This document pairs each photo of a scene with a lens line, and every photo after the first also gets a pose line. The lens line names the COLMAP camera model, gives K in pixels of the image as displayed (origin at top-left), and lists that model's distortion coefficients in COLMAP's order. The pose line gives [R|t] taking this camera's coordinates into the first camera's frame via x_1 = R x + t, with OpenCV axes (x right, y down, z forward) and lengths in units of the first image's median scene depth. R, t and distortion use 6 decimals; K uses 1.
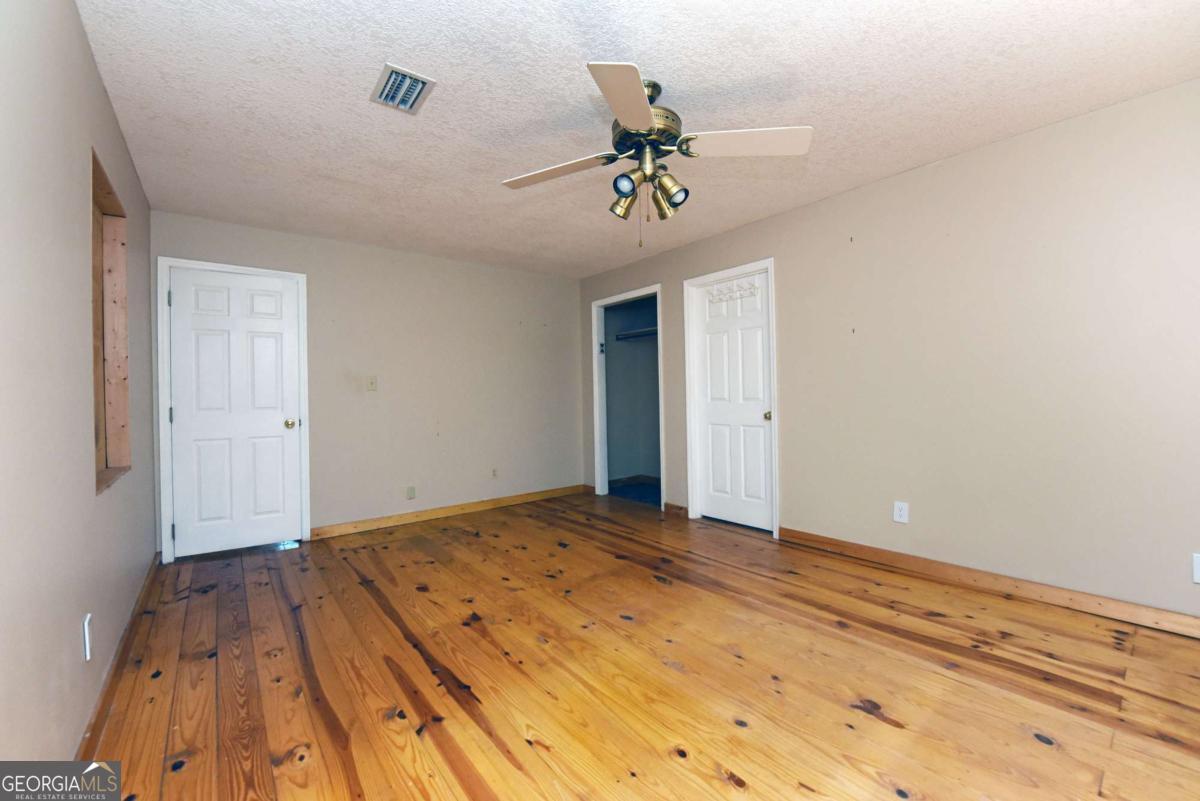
lens RADIAL K [[477.3, 0, 606.8], [0, 477.3, 395.3], [0, 0, 1]] dist [-0.018874, -0.000821]
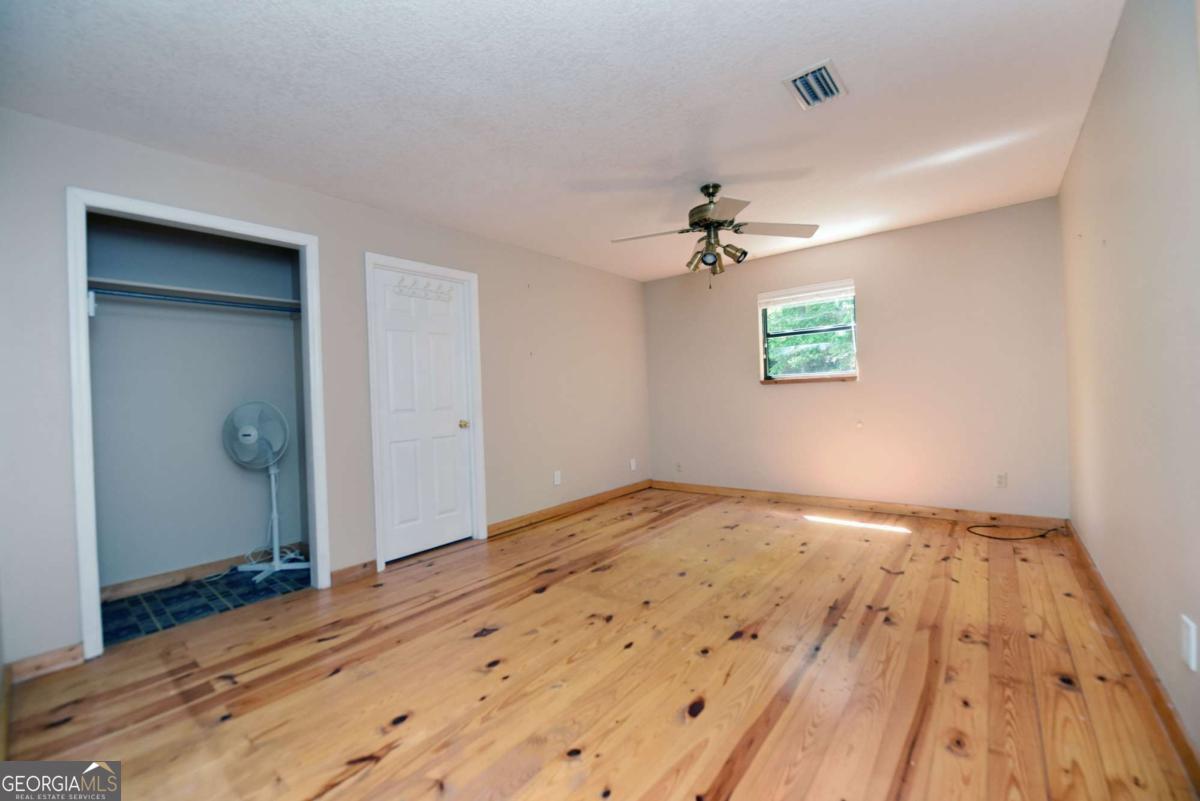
lens RADIAL K [[477.3, 0, 606.8], [0, 477.3, 395.3], [0, 0, 1]] dist [-0.018874, -0.000821]
pose [[-0.203344, 0.025507, 0.978775, -0.930899], [0.045211, 0.998839, -0.016638, 0.017839], [-0.978063, 0.040868, -0.204261, 1.177263]]
